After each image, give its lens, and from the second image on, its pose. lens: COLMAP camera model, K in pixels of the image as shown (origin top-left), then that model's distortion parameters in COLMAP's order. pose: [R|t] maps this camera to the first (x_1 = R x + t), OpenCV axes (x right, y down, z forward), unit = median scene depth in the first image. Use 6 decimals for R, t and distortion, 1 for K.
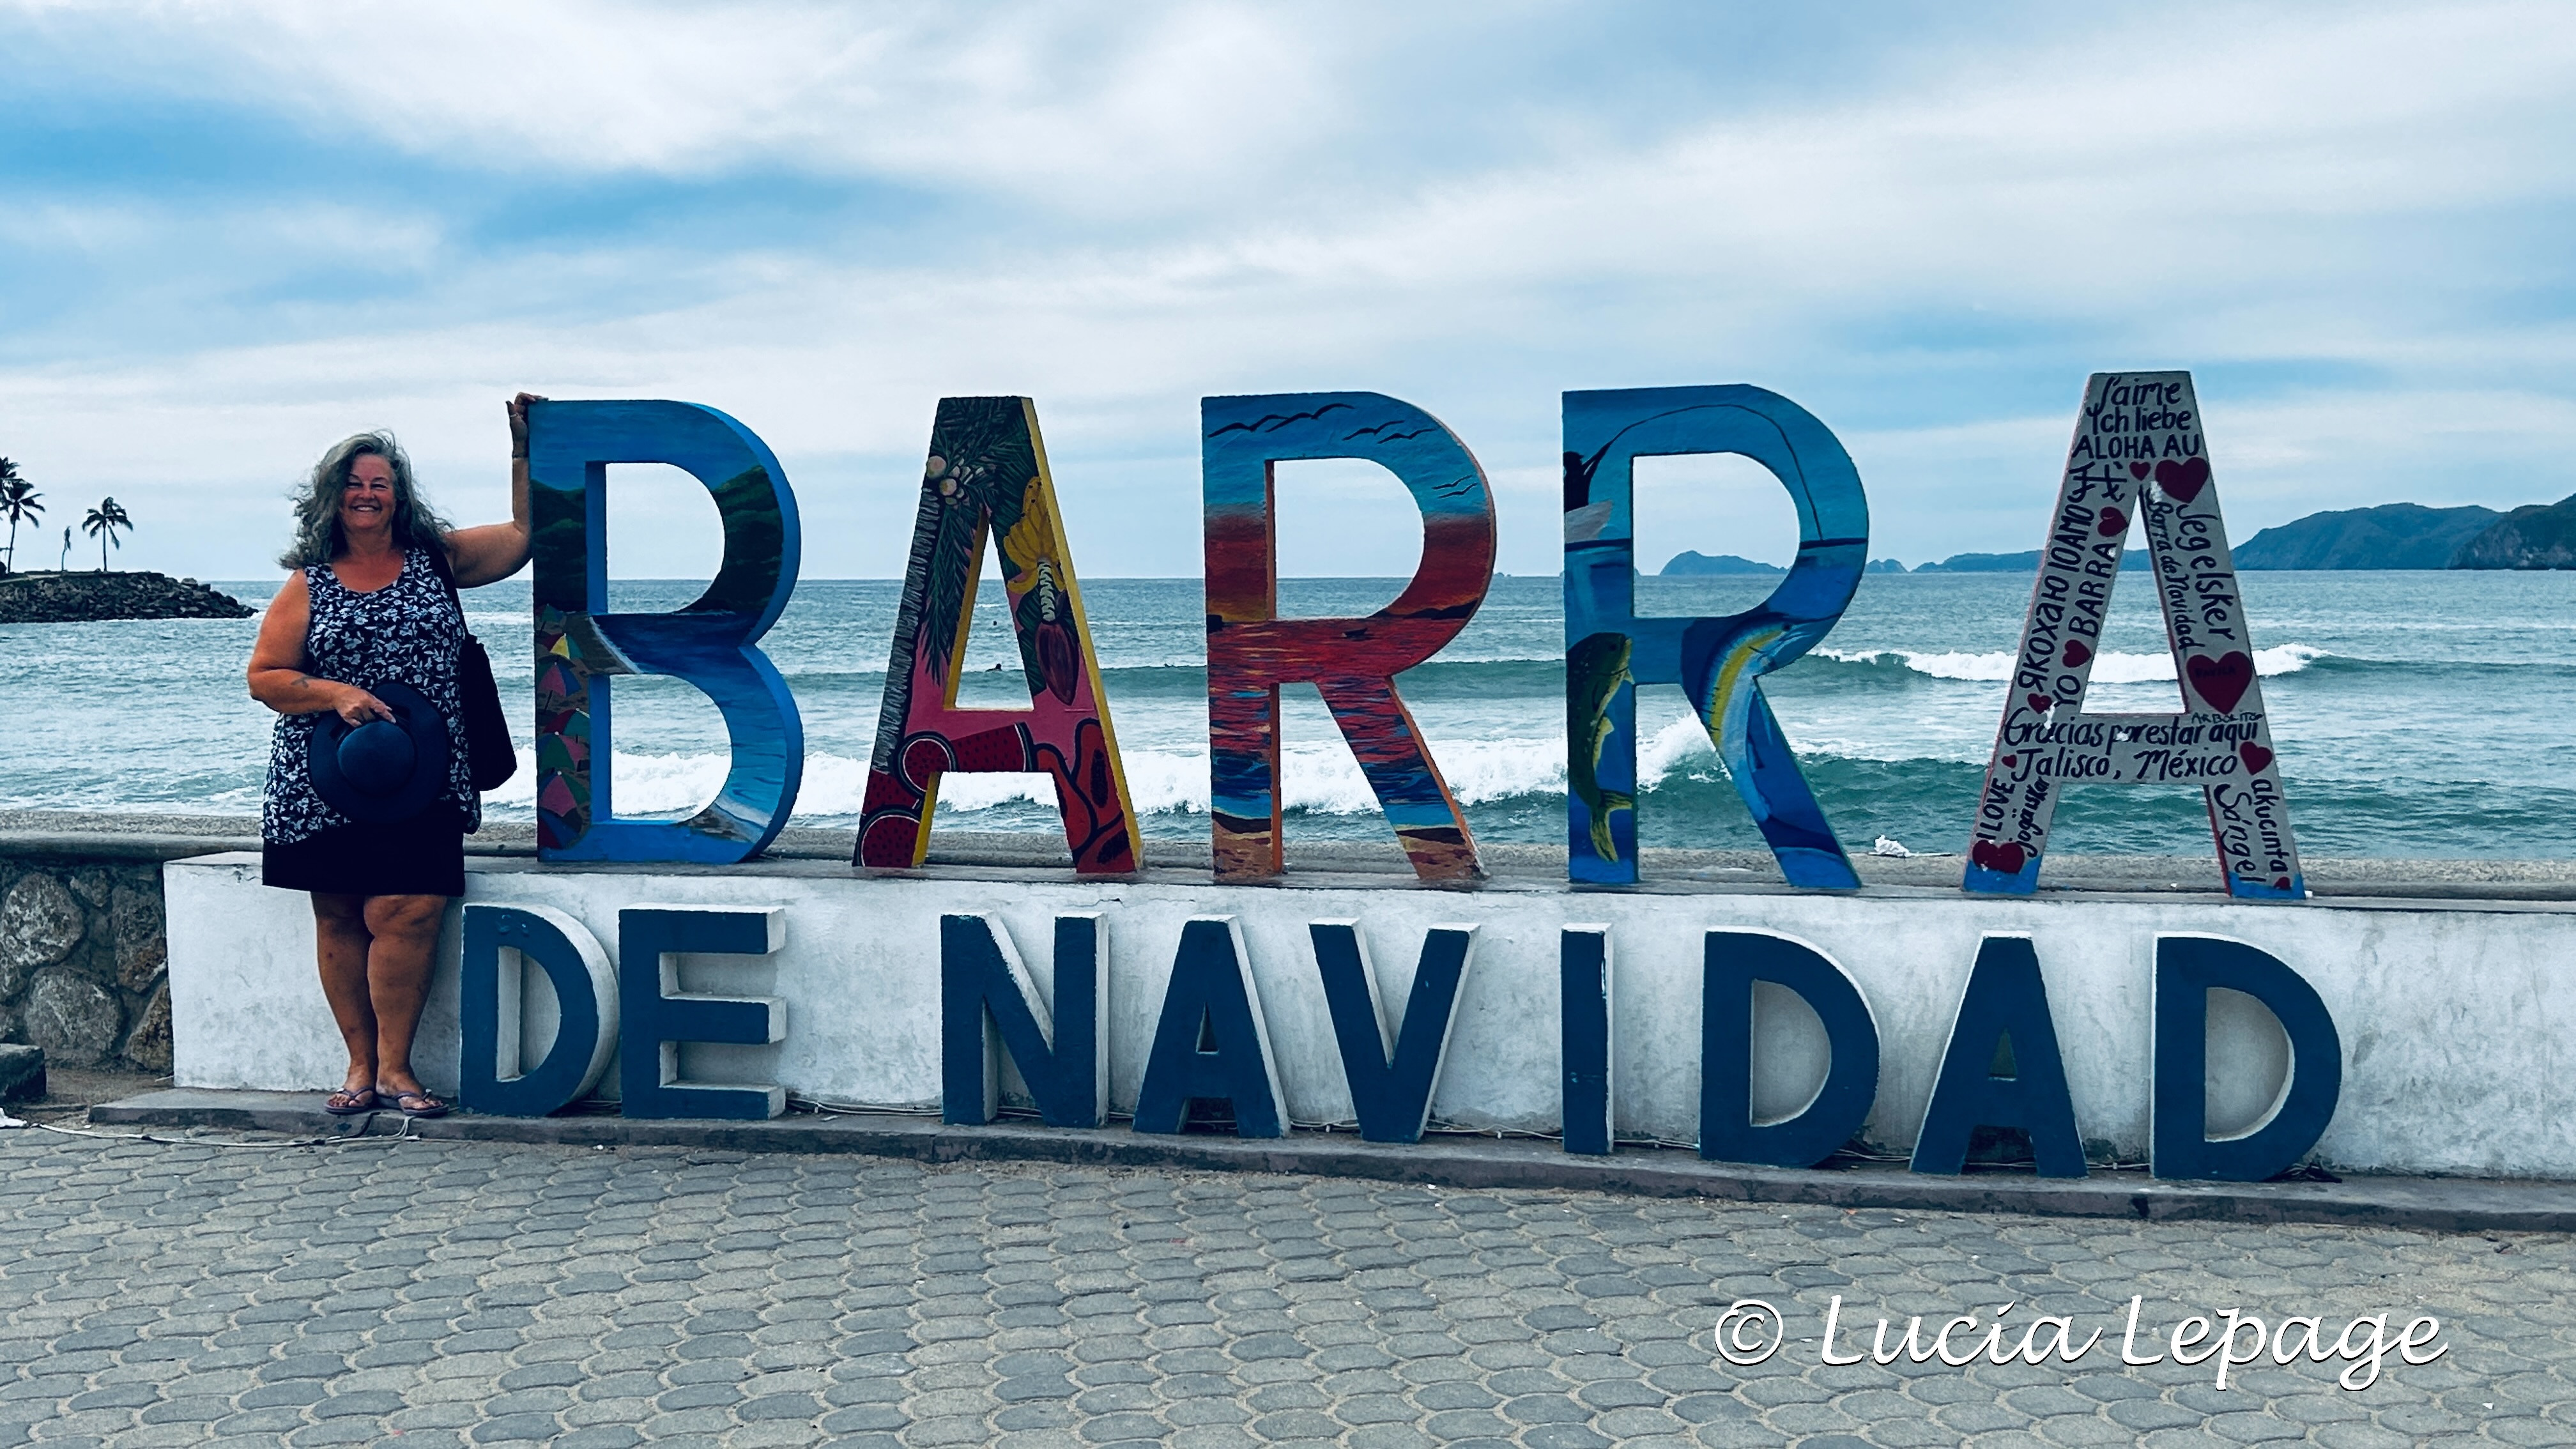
lens RADIAL K [[2982.1, 0, 1288.6], [0, 2982.1, 718.5], [0, 0, 1]] dist [0.013965, 0.000000]
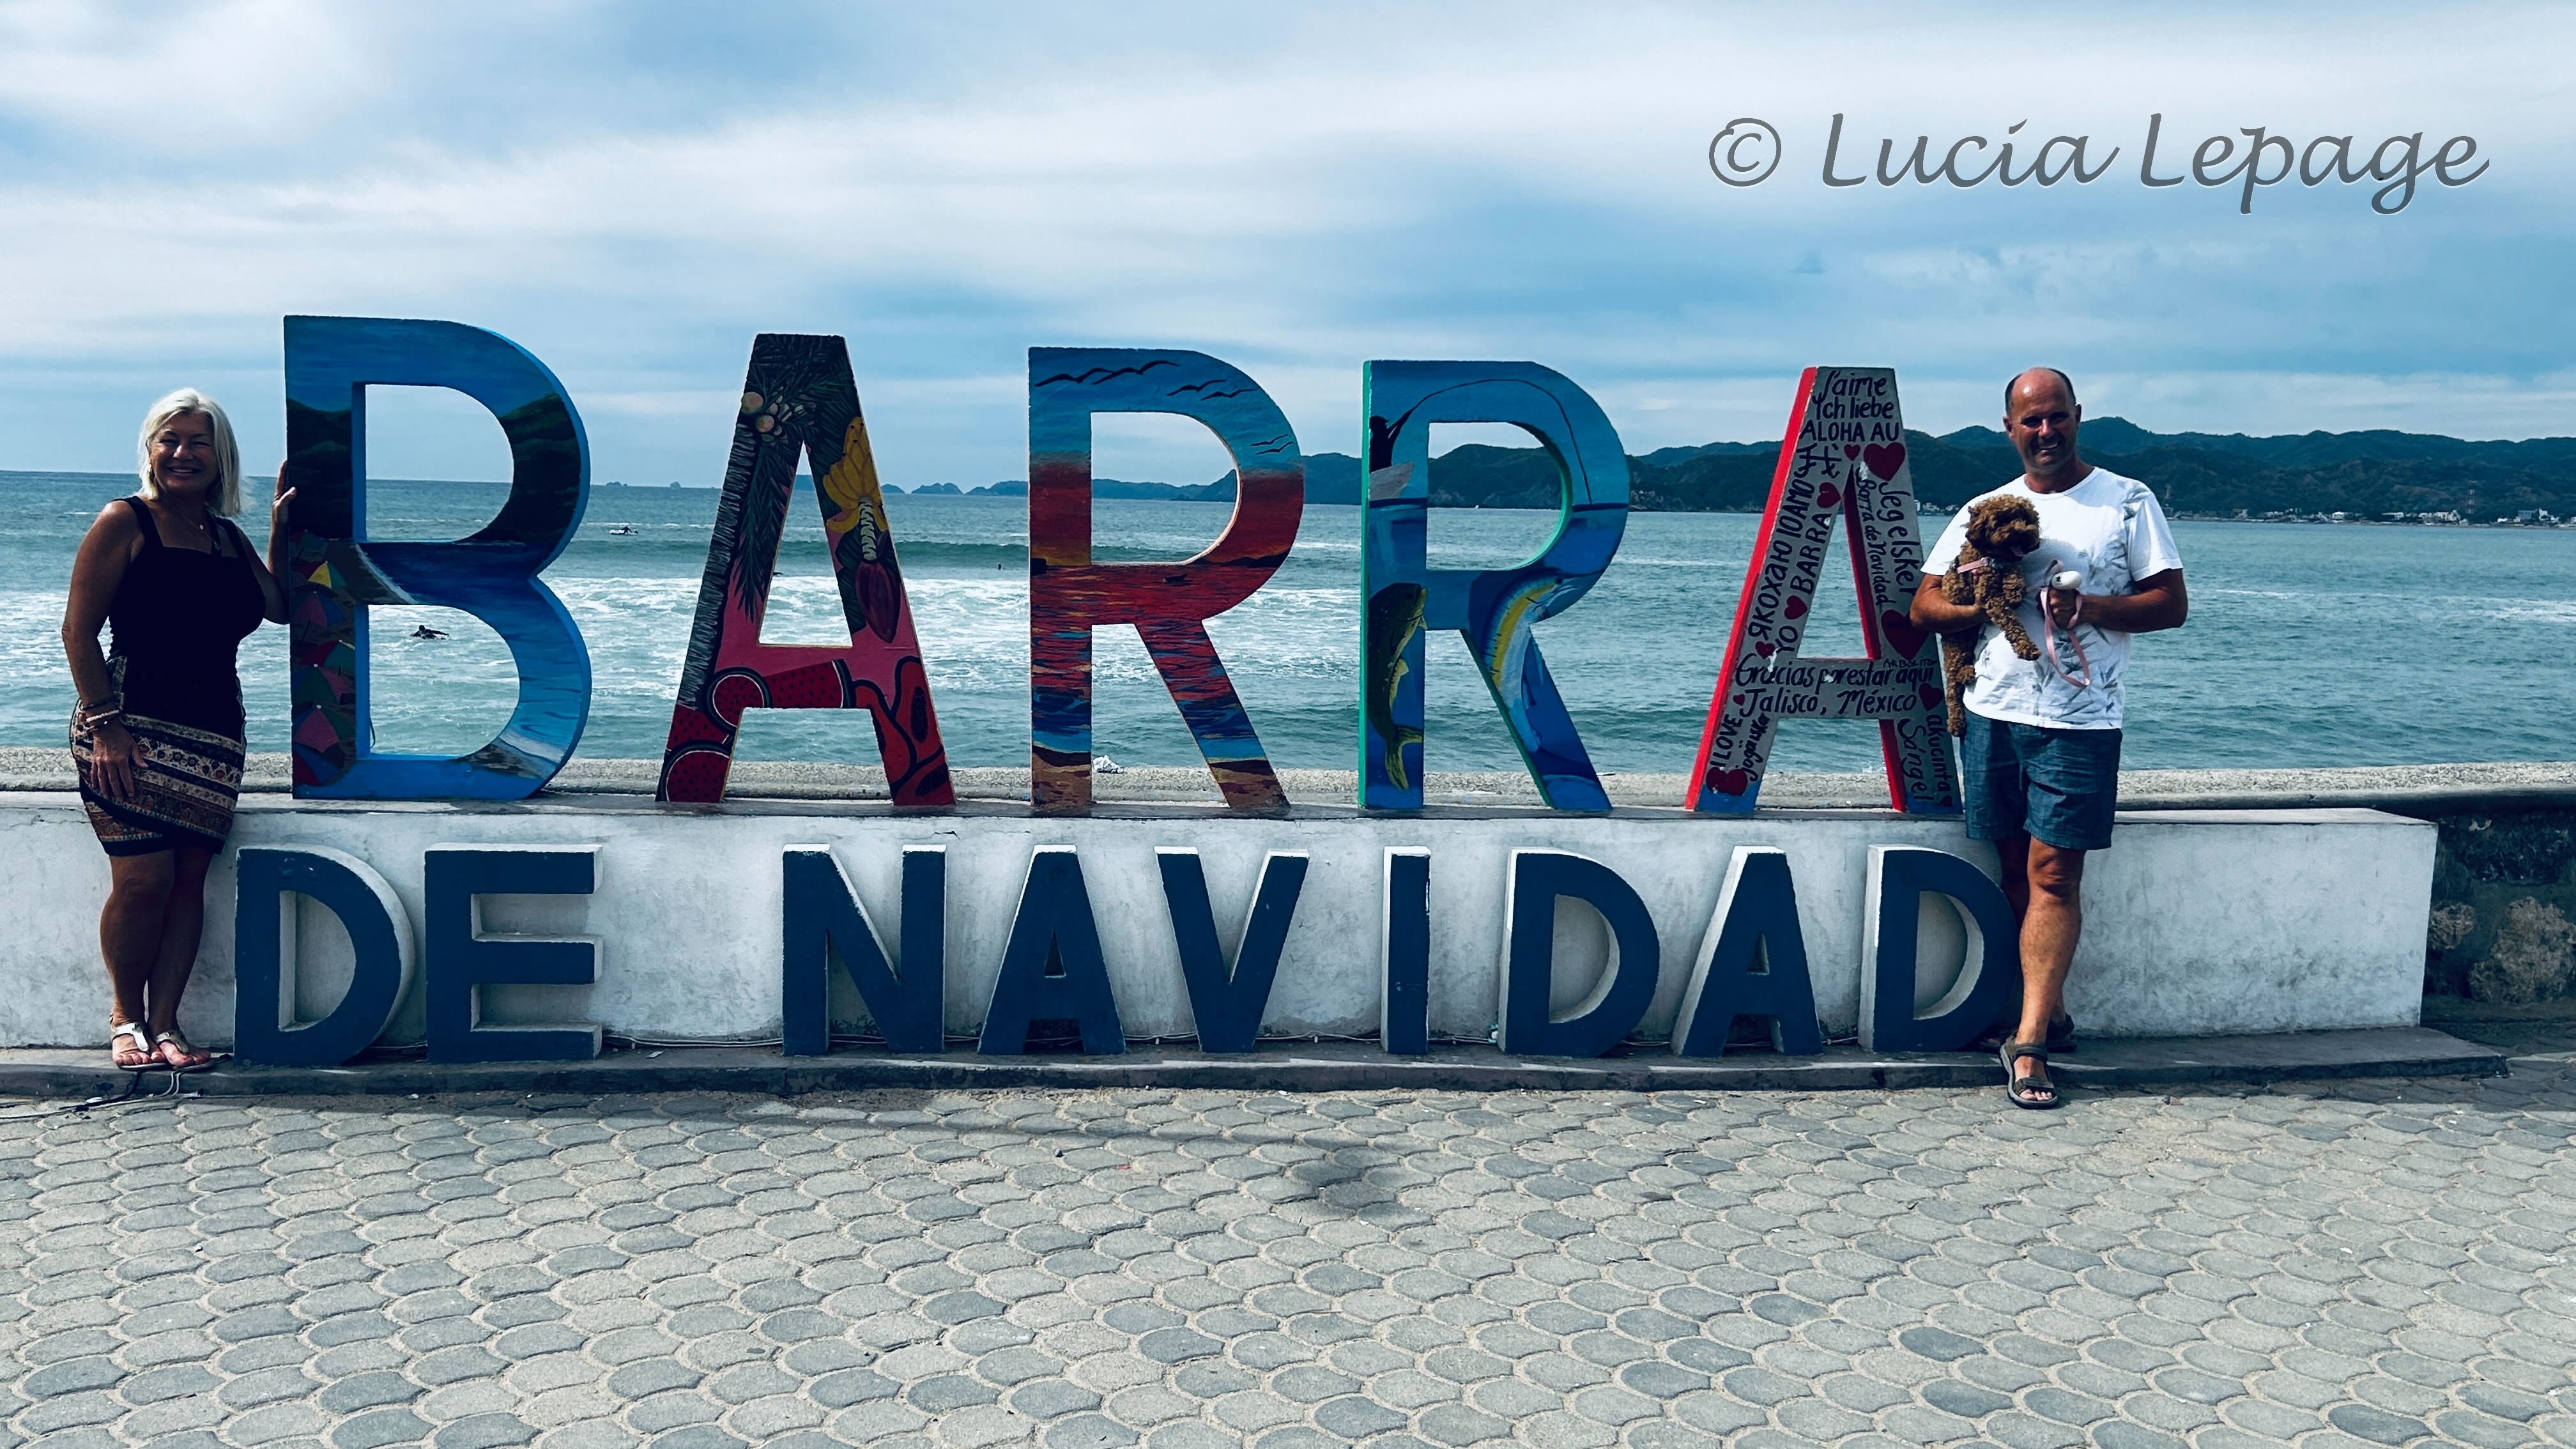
lens RADIAL K [[2414.3, 0, 1277.5], [0, 2414.3, 774.4], [0, 0, 1]] dist [-0.001234, 0.000000]
pose [[0.934701, -0.012965, 0.355197, -0.251512], [-0.011206, 0.997763, 0.065909, -0.015947], [-0.355257, -0.065586, 0.932465, 0.179083]]
